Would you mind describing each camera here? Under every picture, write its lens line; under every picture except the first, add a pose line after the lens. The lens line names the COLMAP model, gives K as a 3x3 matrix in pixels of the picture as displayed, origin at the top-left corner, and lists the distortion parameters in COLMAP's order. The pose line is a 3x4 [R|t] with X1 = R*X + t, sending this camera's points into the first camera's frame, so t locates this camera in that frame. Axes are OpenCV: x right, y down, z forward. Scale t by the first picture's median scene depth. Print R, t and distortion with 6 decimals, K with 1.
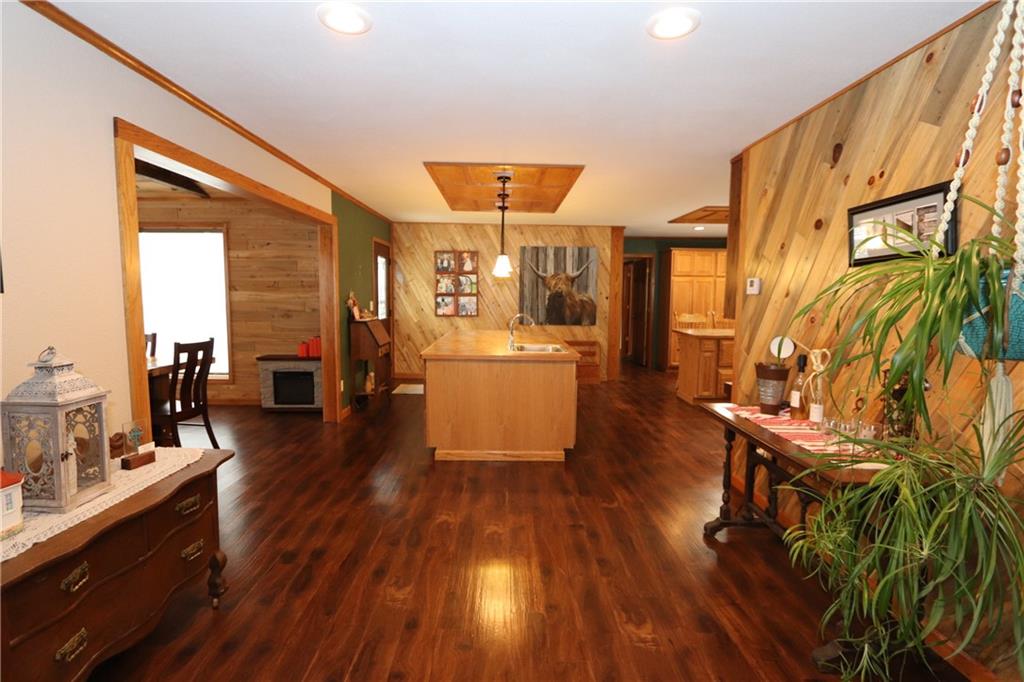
lens RADIAL K [[487.6, 0, 508.9], [0, 487.6, 335.7], [0, 0, 1]] dist [0.008467, 0.000015]
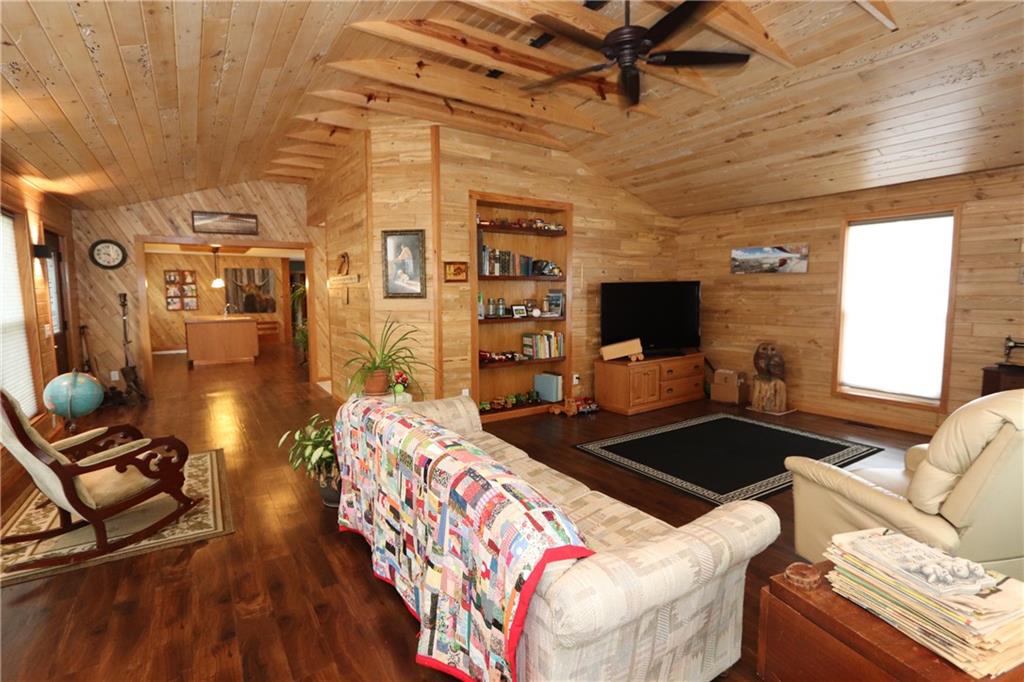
lens RADIAL K [[487.6, 0, 501.6], [0, 487.6, 337.7], [0, 0, 1]] dist [0.008467, 0.000015]
pose [[0.852106, -0.065701, 0.519228, -0.054107], [0.063002, 0.997752, 0.022858, 0.083661], [-0.519563, 0.013235, 0.854330, -0.974721]]
